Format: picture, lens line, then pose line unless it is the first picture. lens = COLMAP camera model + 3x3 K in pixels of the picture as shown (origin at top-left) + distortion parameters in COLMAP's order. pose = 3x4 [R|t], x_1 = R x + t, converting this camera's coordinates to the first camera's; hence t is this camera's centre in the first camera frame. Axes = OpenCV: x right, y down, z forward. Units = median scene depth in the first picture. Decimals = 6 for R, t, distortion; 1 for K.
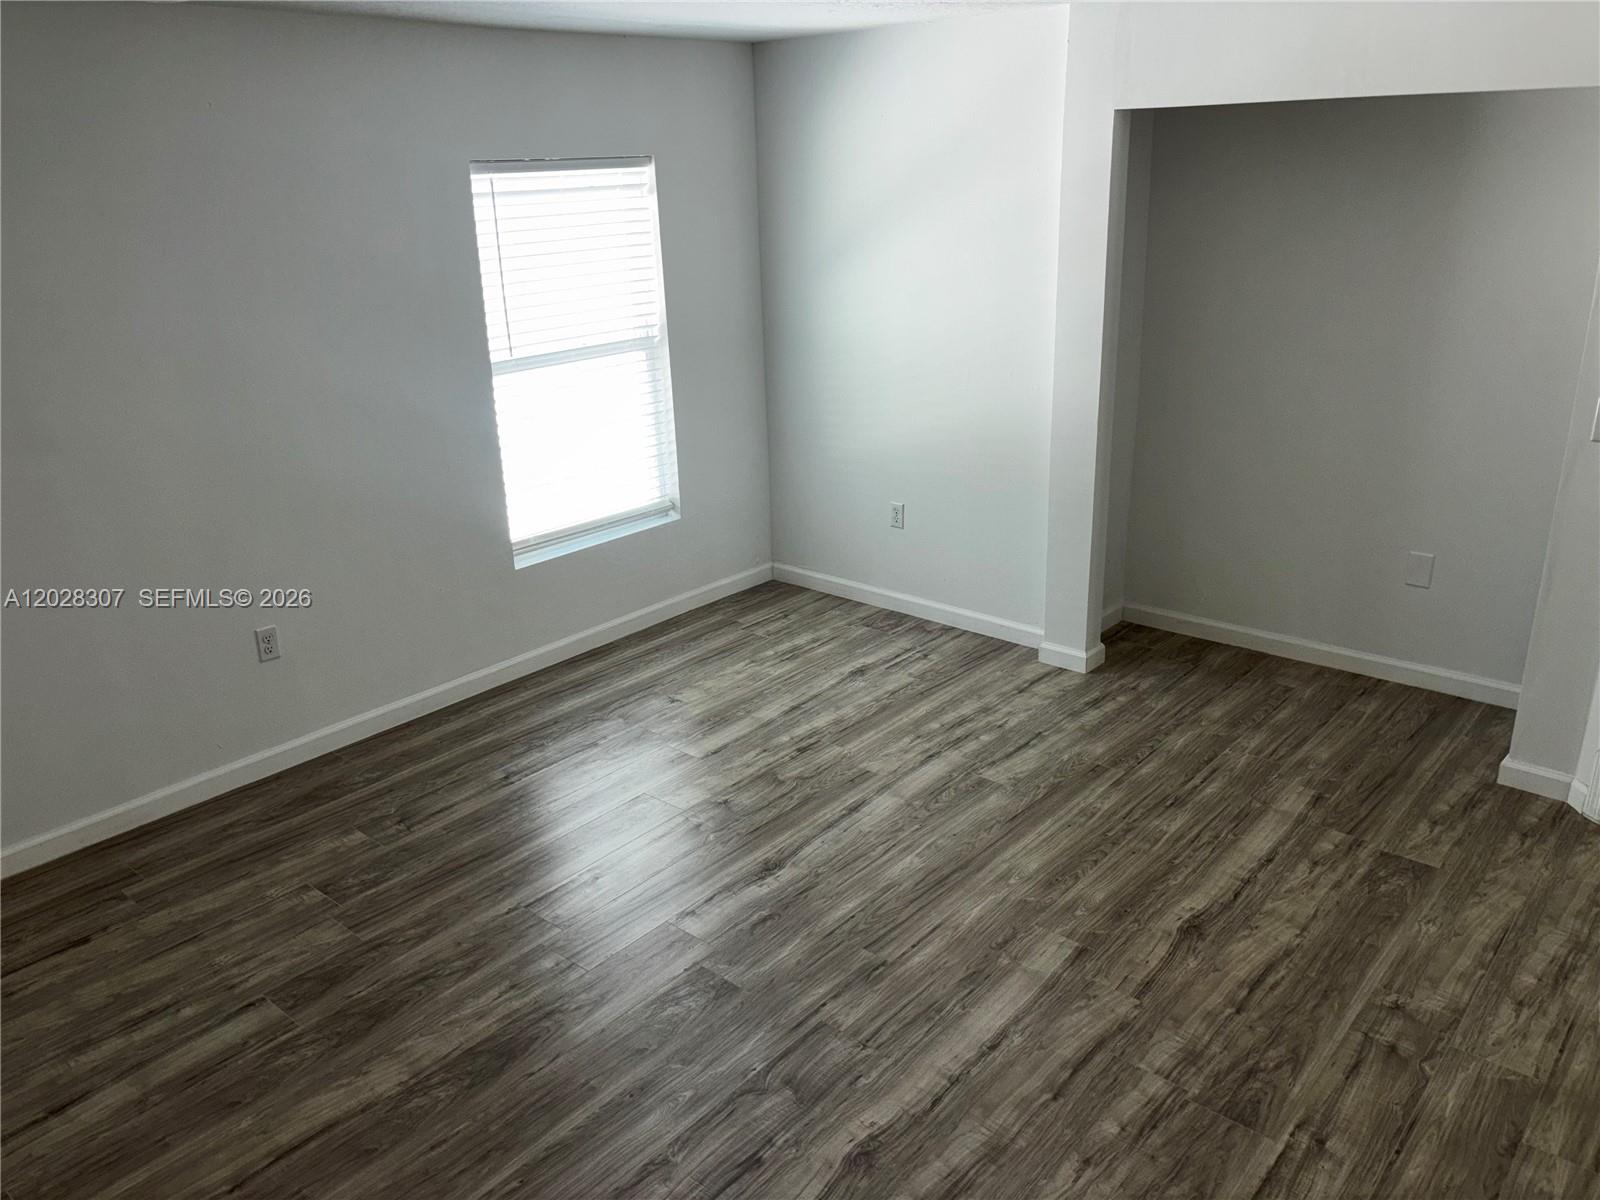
lens RADIAL K [[1223.9, 0, 800.0], [0, 1223.9, 600.0], [0, 0, 1]] dist [0.025486, -0.043536]
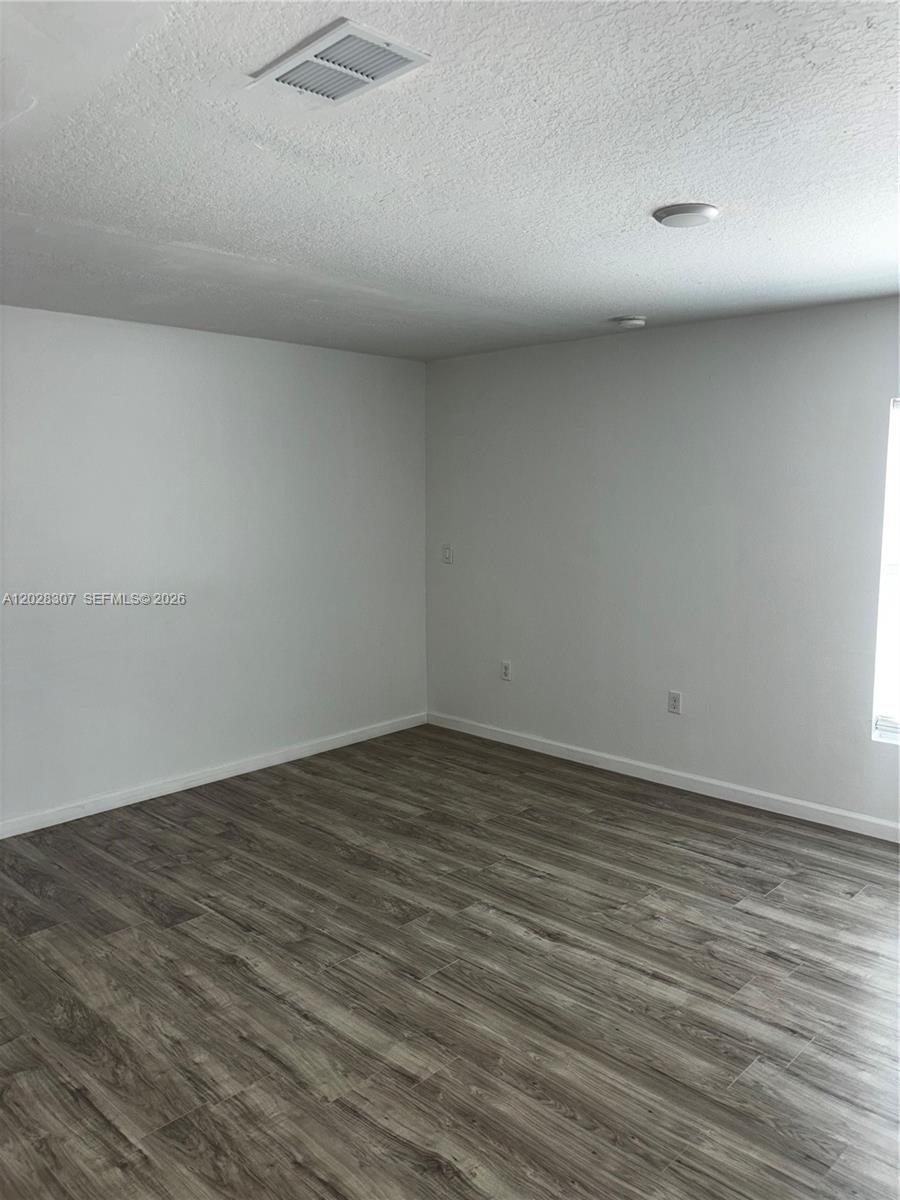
lens RADIAL K [[904.7, 0, 450.0], [0, 904.7, 600.0], [0, 0, 1]] dist [0.073050, -0.110144]
pose [[-0.052850, 0.153082, -0.986799, 0.971943], [-0.333079, 0.928889, 0.161937, -0.243757], [0.941417, 0.337241, 0.001897, 0.918434]]
